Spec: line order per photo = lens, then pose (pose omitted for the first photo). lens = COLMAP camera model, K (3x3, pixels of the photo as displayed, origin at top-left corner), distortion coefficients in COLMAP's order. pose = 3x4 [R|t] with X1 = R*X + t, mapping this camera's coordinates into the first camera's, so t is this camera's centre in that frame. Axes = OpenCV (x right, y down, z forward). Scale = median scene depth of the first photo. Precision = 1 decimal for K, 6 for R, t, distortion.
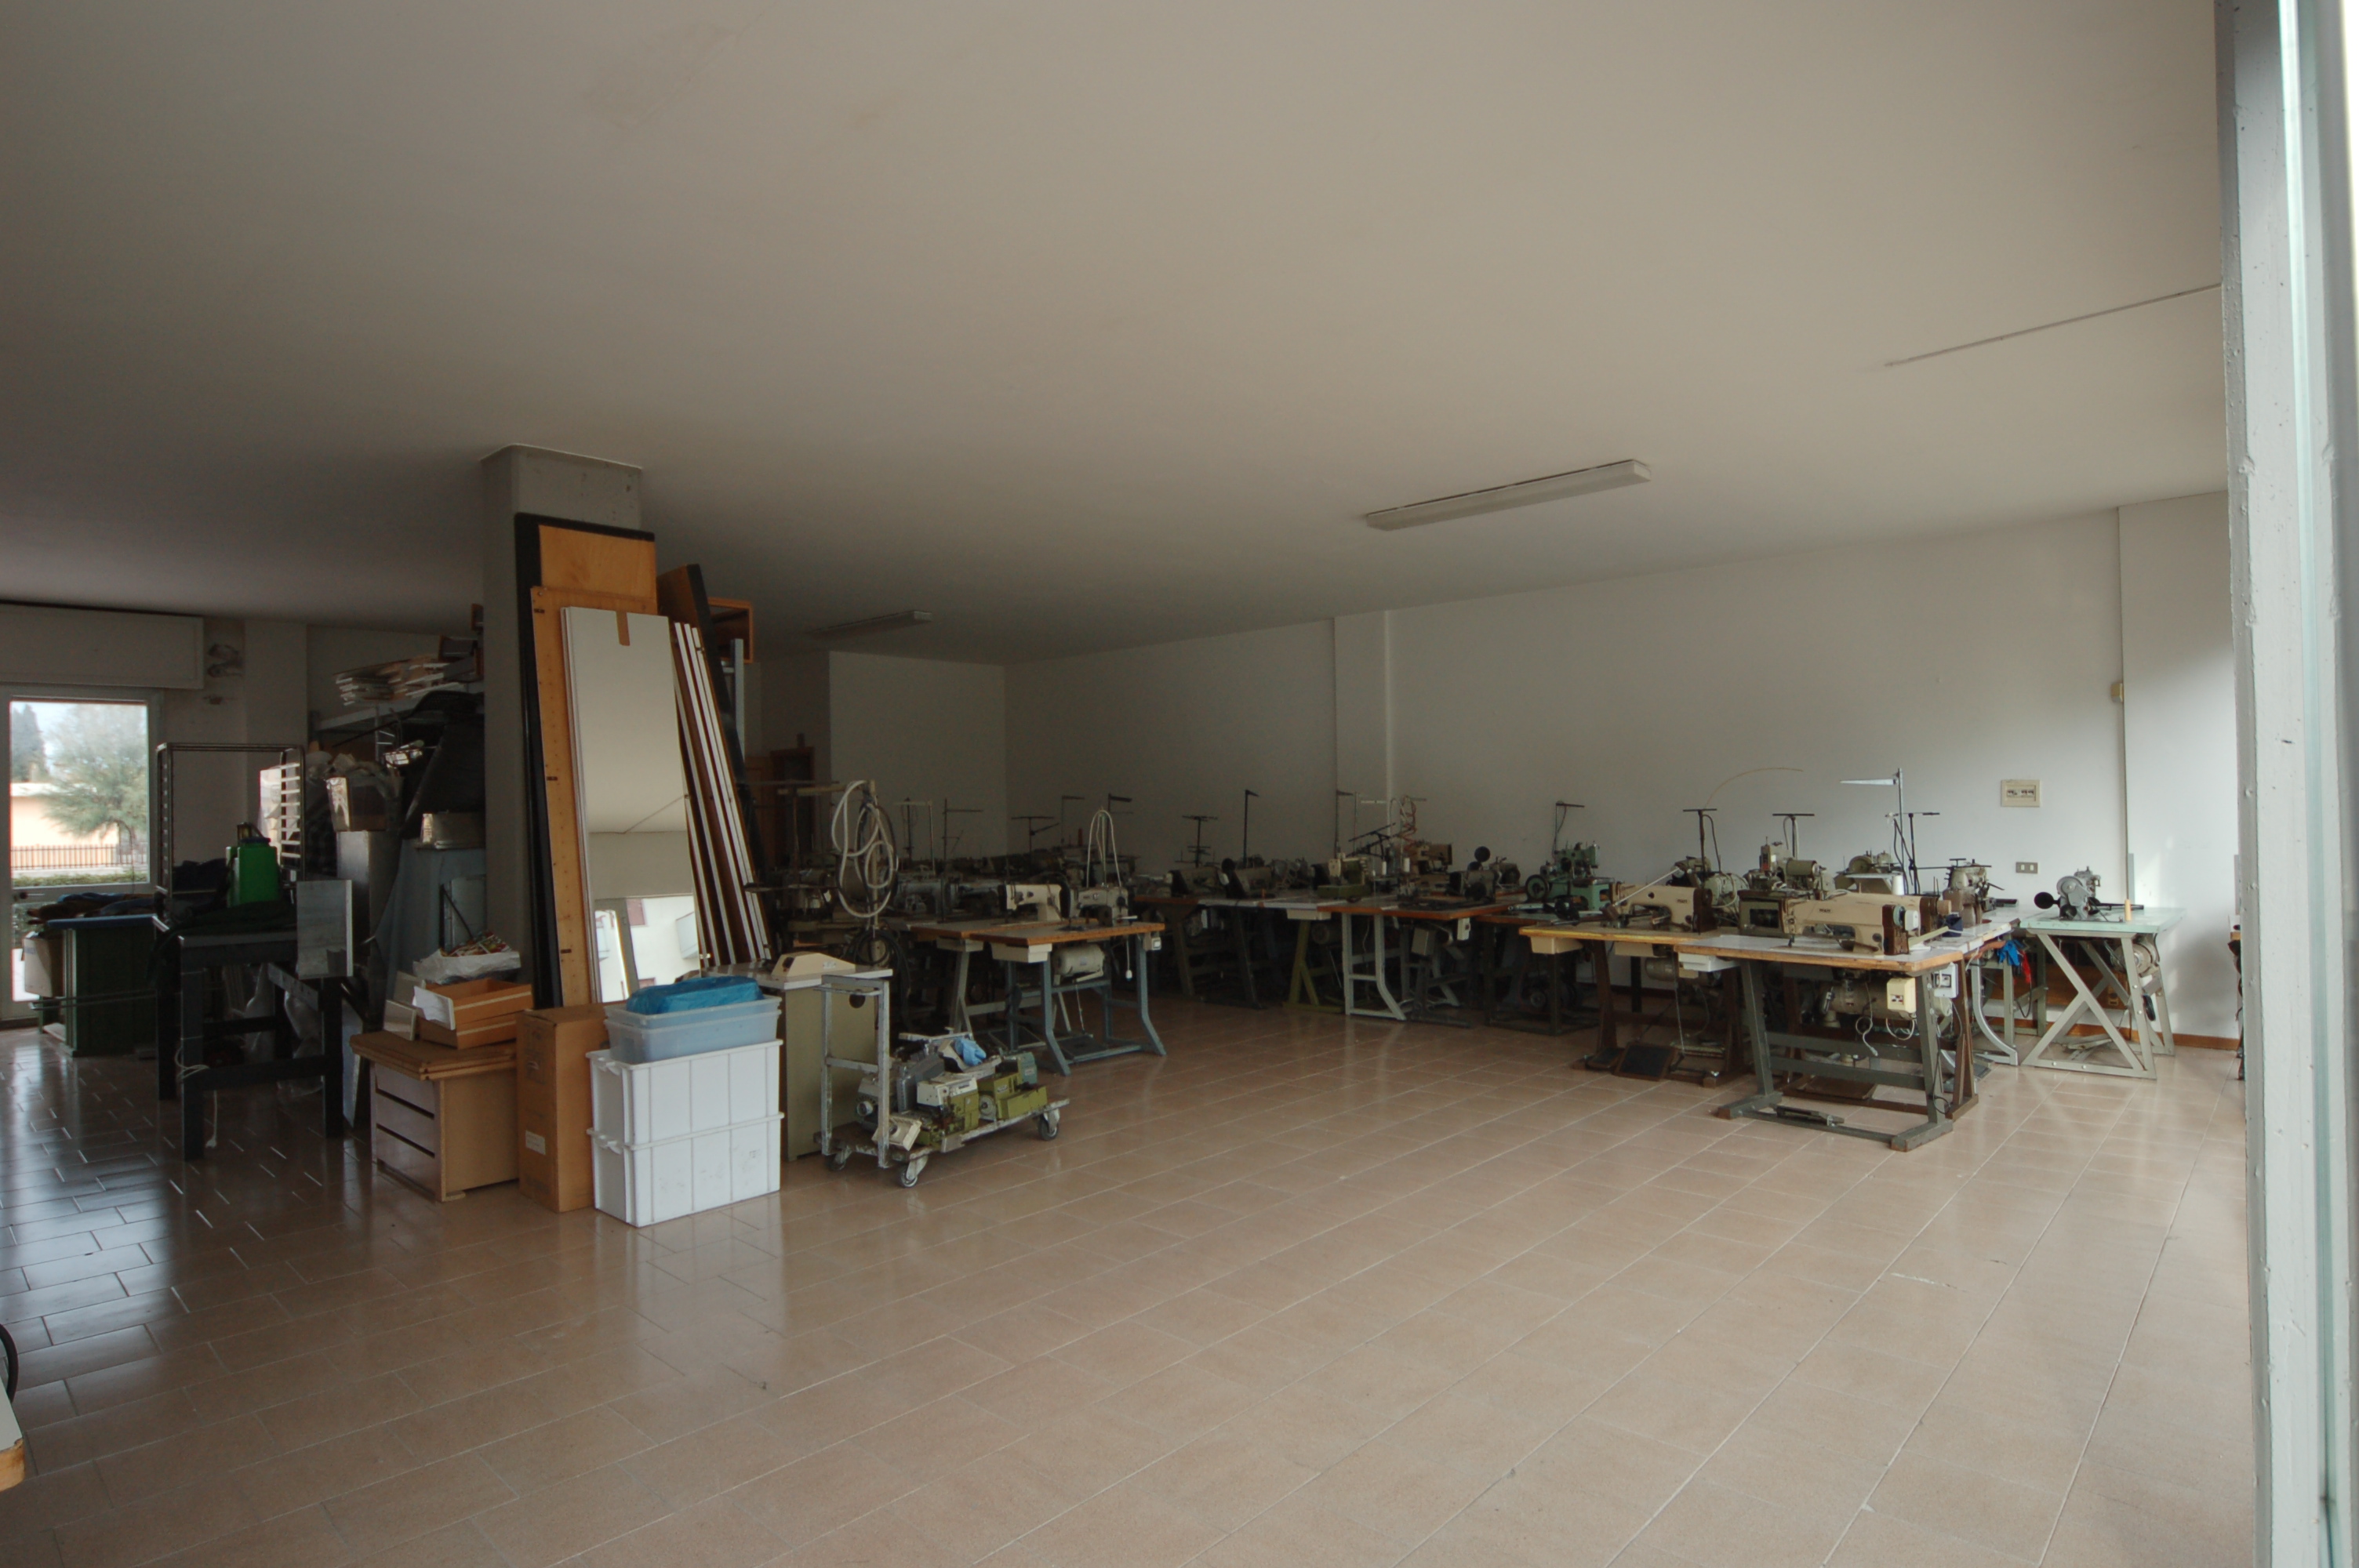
lens RADIAL K [[1265.6, 0, 1179.5], [0, 1265.6, 784.0], [0, 0, 1]] dist [-0.004264, 0.000076]
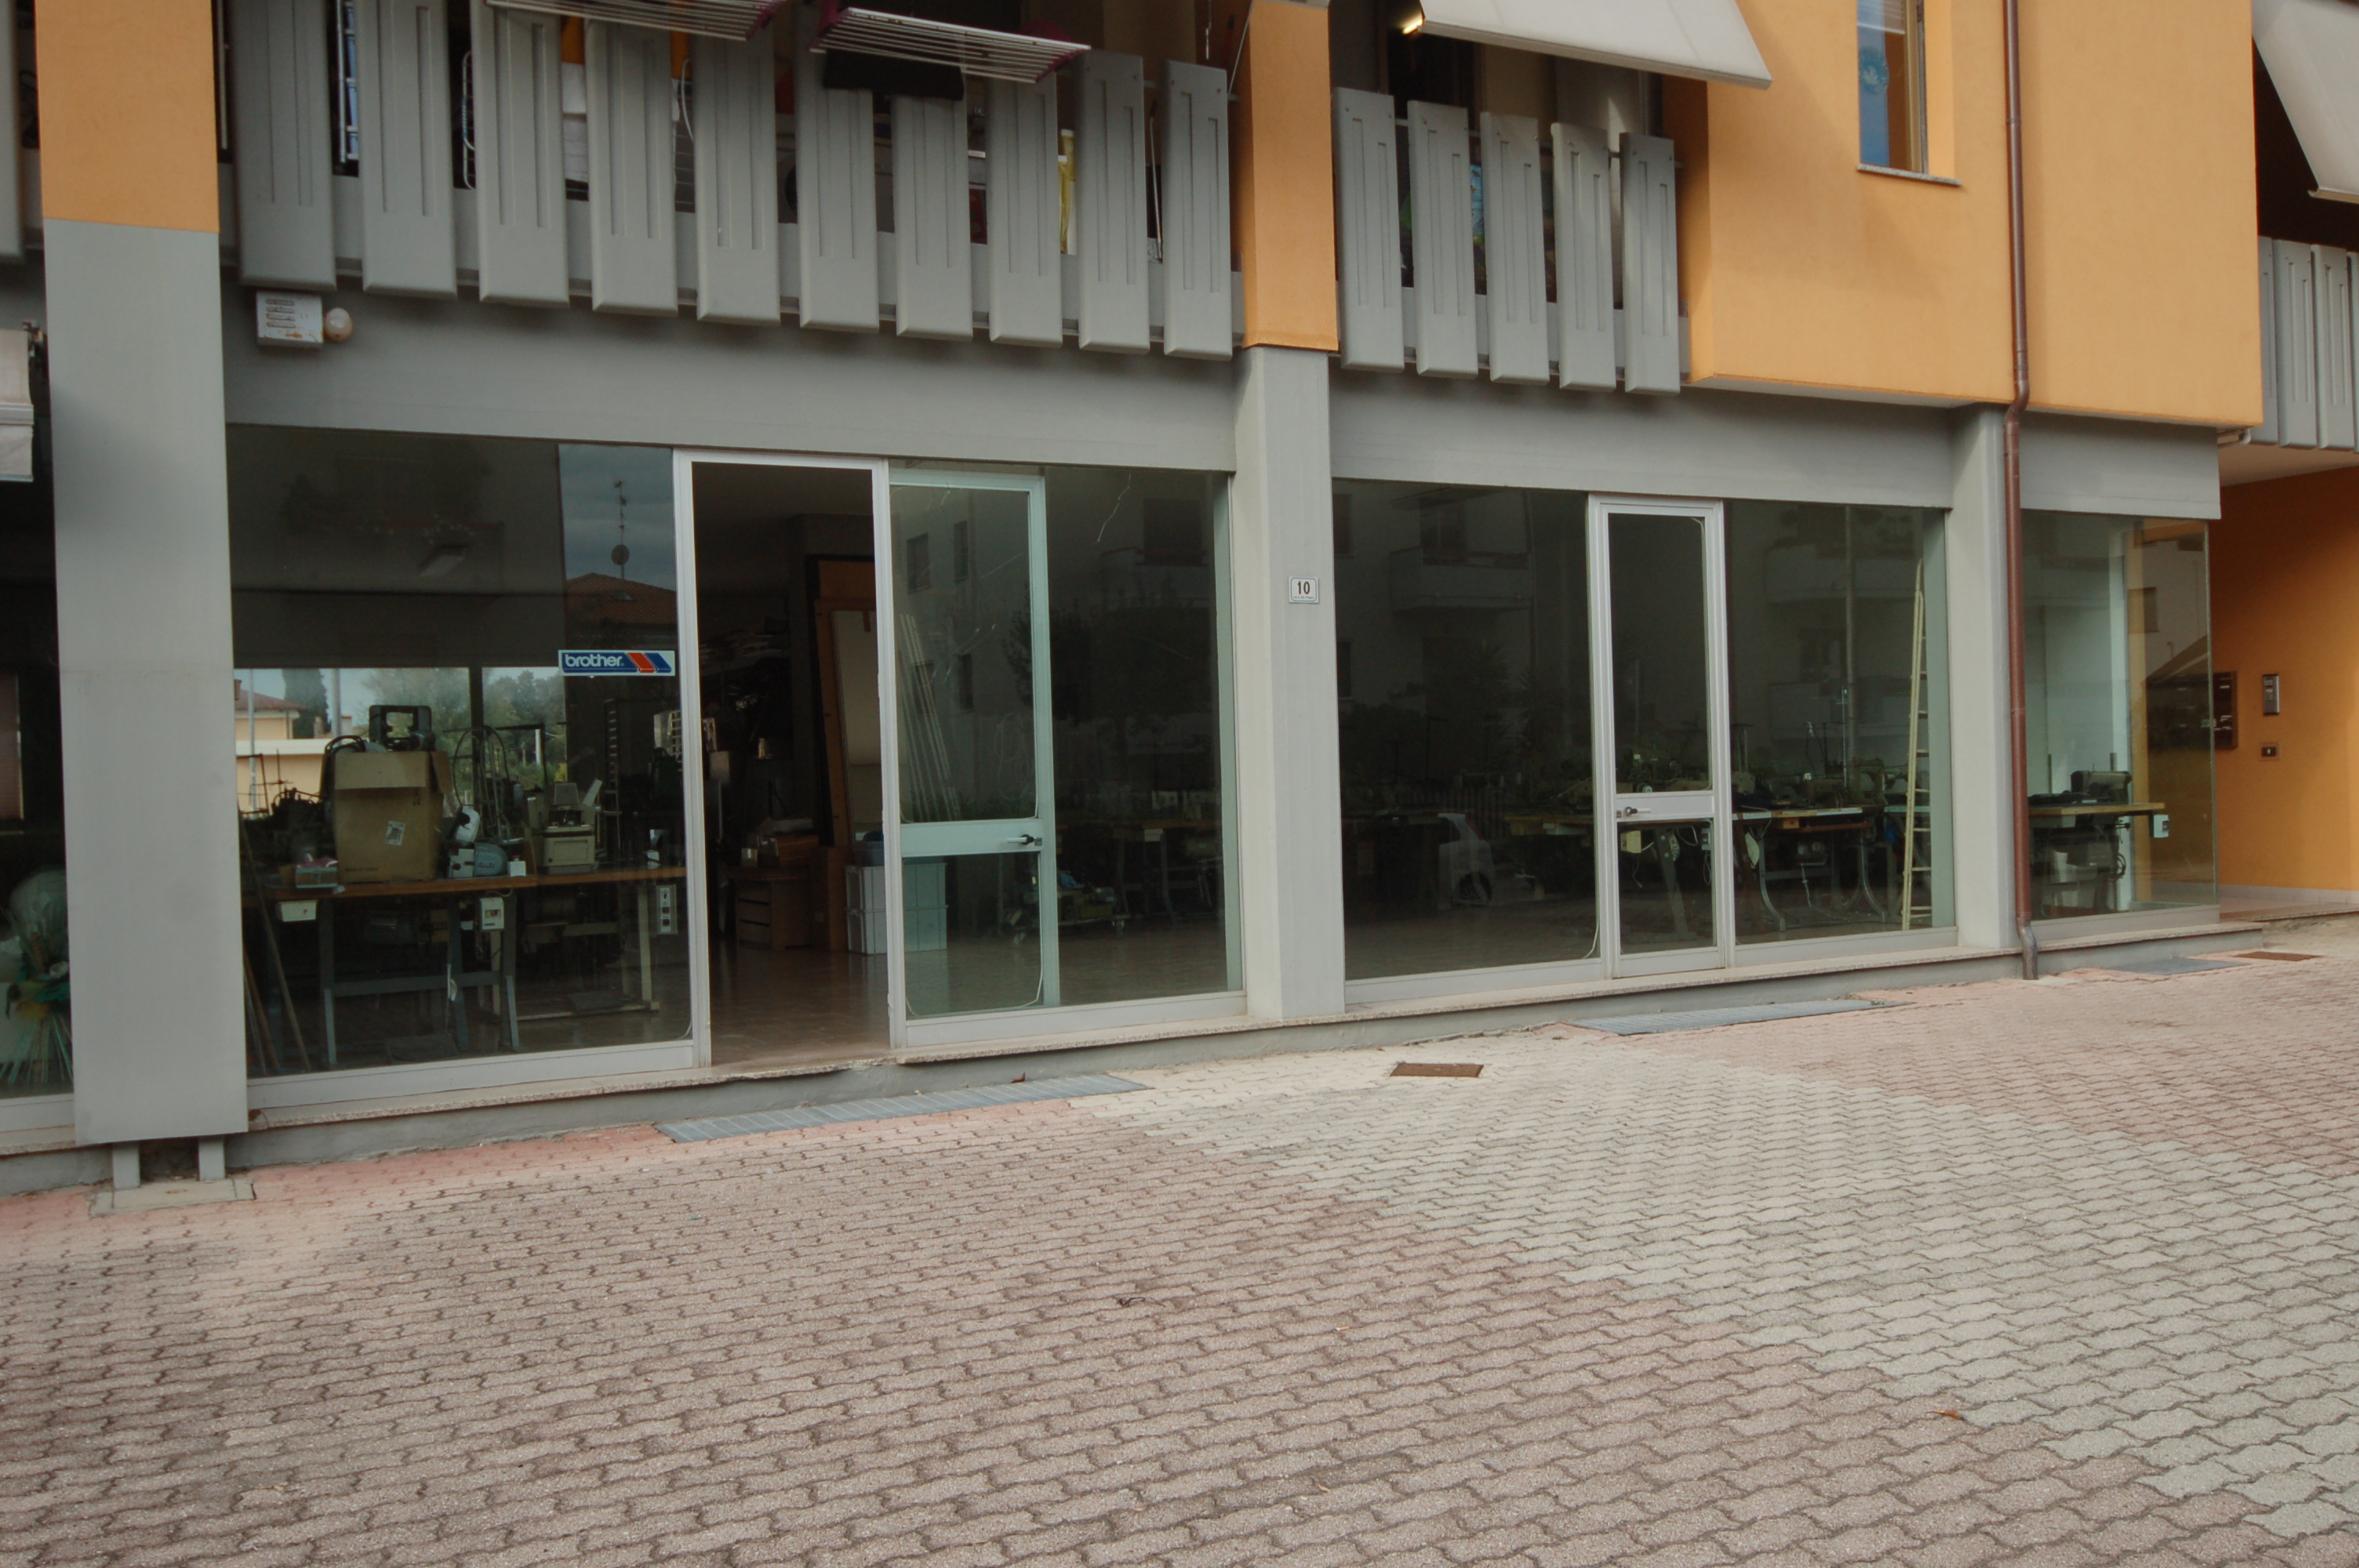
lens RADIAL K [[2110.3, 0, 1179.5], [0, 2110.3, 784.0], [0, 0, 1]] dist [0.003078, 0.000328]
pose [[0.943839, -0.008402, -0.330300, 0.857178], [0.018002, 0.999499, 0.026016, 0.023244], [0.329916, -0.030501, 0.943518, -1.469833]]
